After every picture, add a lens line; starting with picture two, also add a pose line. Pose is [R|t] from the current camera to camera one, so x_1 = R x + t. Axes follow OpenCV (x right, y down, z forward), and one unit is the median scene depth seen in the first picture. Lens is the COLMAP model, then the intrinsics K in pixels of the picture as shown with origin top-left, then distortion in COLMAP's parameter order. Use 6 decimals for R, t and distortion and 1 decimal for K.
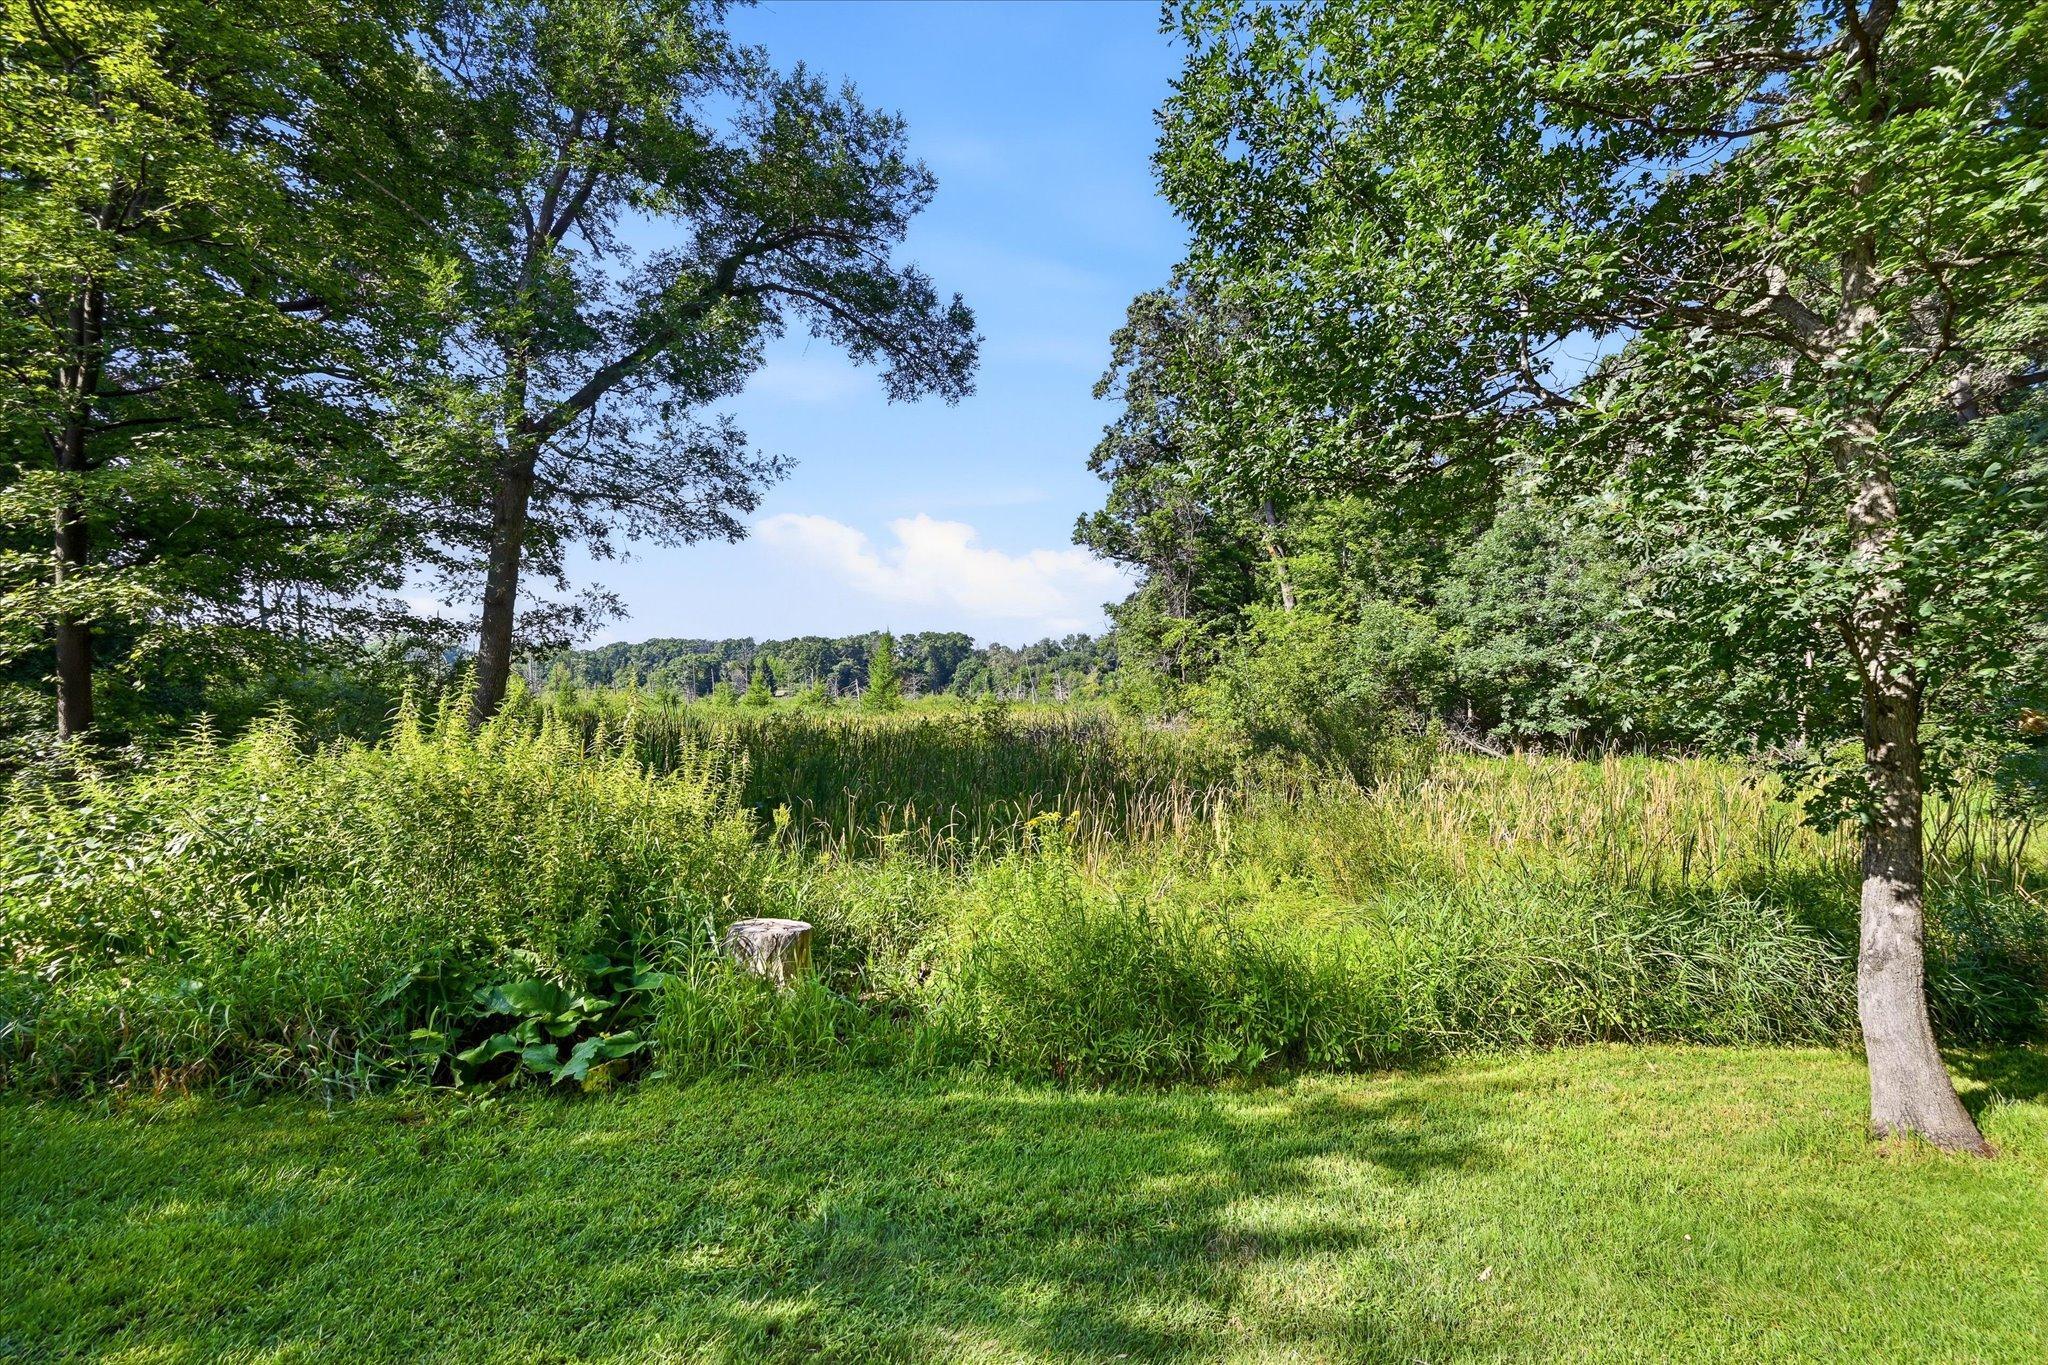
lens RADIAL K [[873.4, 0, 1024.0], [0, 873.4, 682.5], [0, 0, 1]] dist [0.001552, 0.000072]
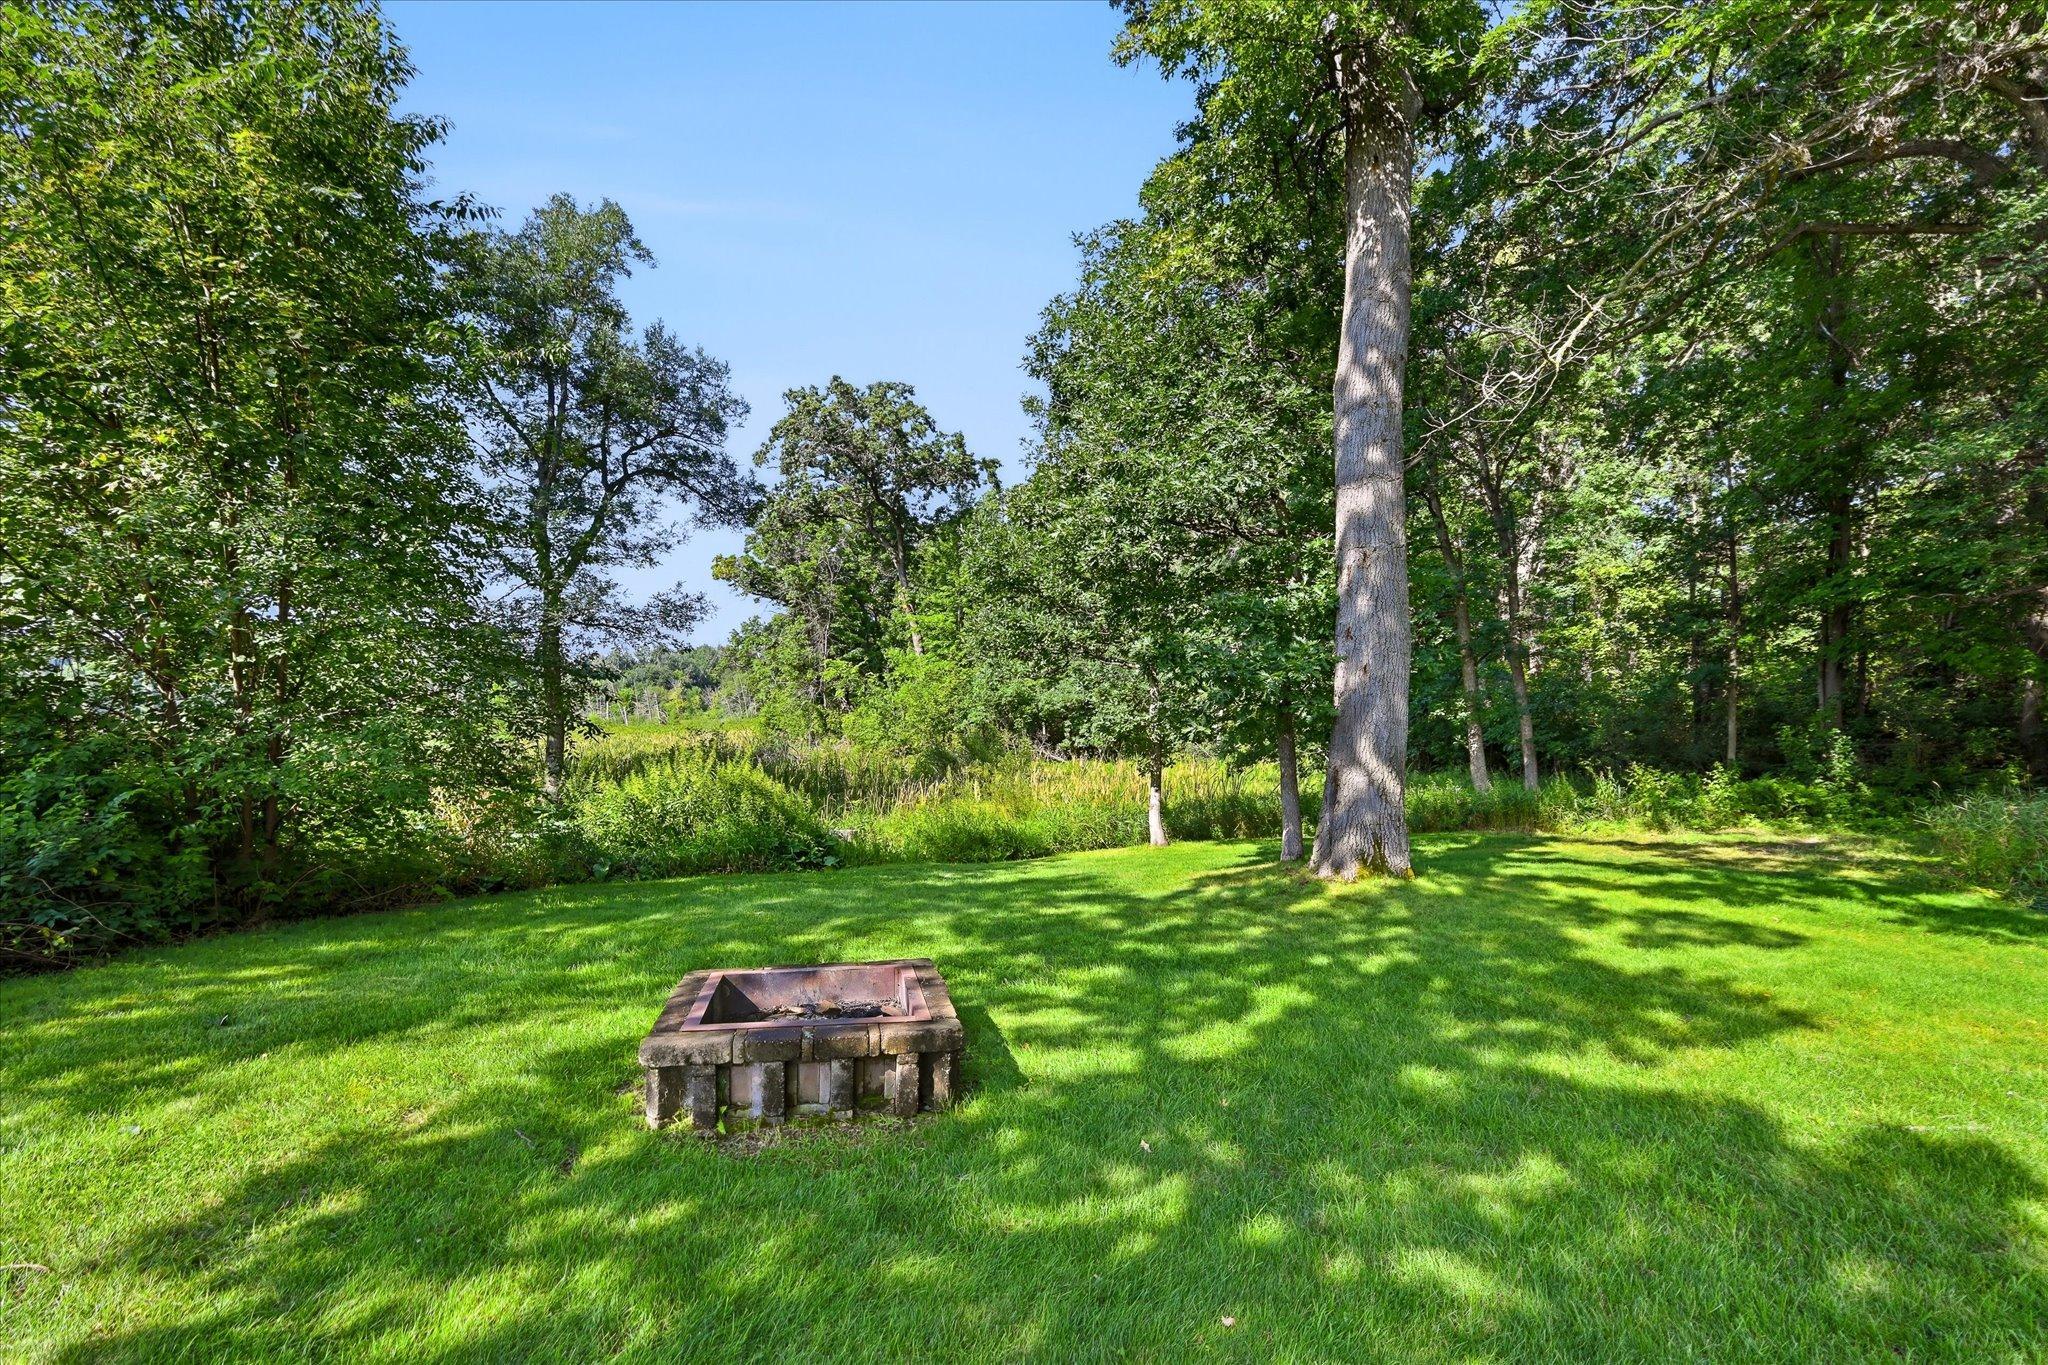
lens RADIAL K [[873.4, 0, 1024.0], [0, 873.4, 682.5], [0, 0, 1]] dist [0.001552, 0.000072]
pose [[0.896798, 0.003919, 0.442424, -0.179058], [0.003844, 0.999854, -0.016648, -0.026389], [-0.442424, 0.016631, 0.896652, -0.314399]]
